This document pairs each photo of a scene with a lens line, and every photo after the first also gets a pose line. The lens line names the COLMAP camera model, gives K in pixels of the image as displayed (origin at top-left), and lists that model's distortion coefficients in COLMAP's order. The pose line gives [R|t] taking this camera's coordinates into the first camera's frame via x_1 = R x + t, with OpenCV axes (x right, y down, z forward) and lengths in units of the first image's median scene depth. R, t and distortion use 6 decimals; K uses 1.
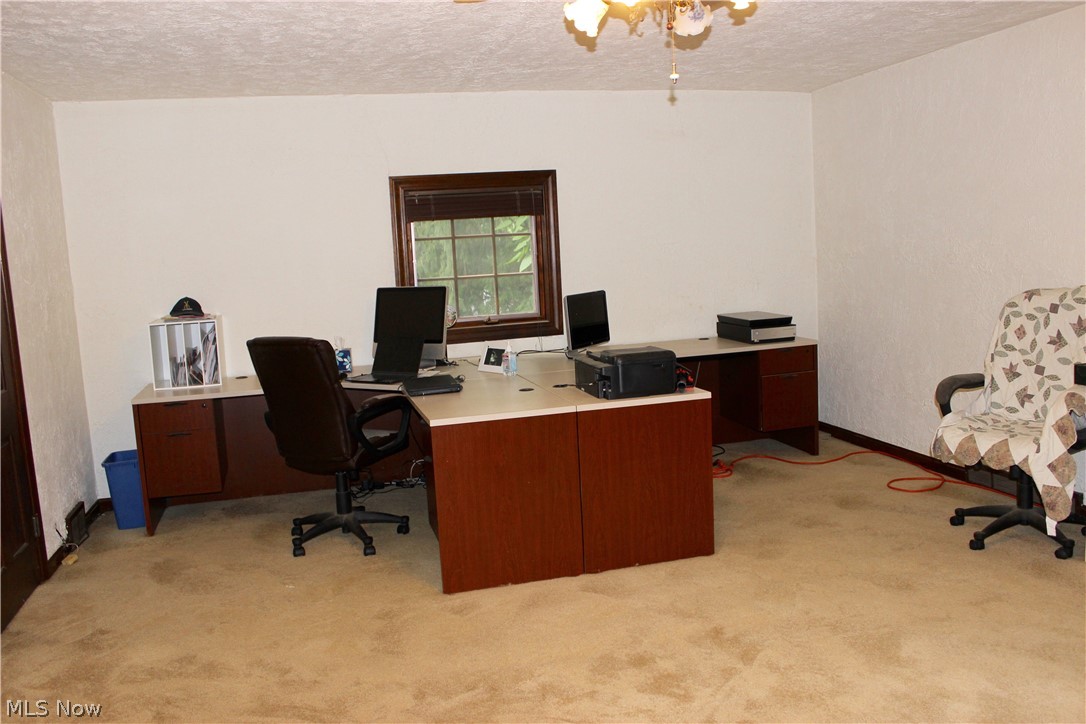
lens RADIAL K [[928.0, 0, 542.2], [0, 928.0, 360.6], [0, 0, 1]] dist [-0.158094, 0.138843]
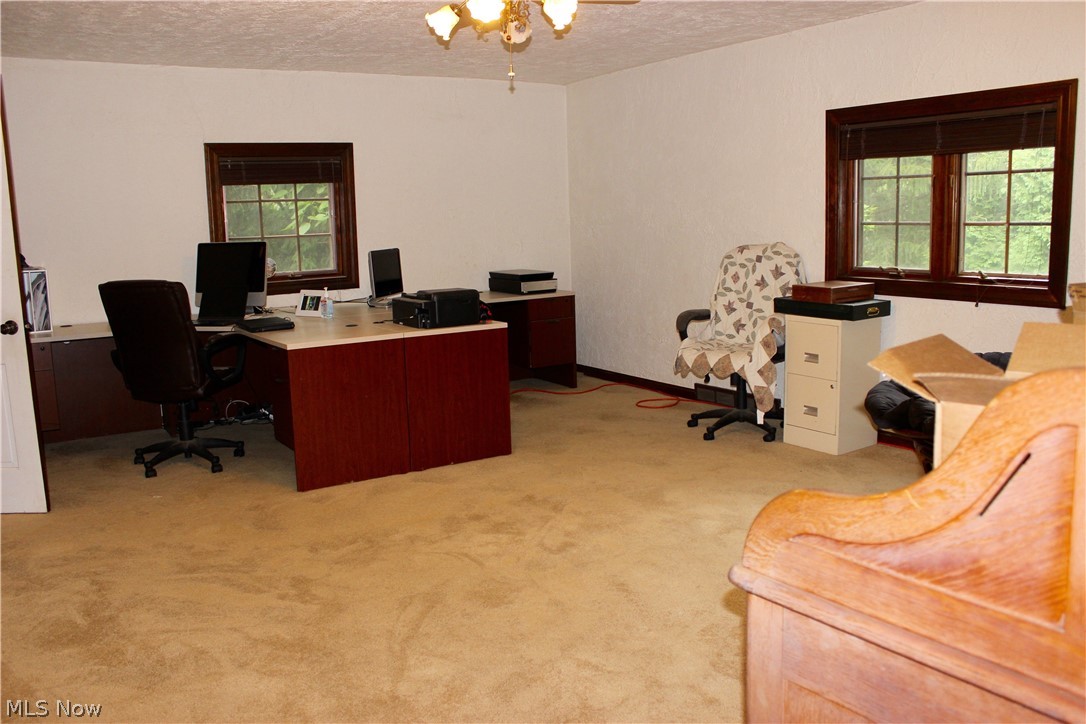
lens RADIAL K [[928.0, 0, 547.1], [0, 928.0, 358.0], [0, 0, 1]] dist [-0.158094, 0.138843]
pose [[0.953806, -0.020155, 0.299746, -0.138531], [0.015799, 0.999732, 0.016948, 0.059689], [-0.300007, -0.011429, 0.953868, -0.209187]]
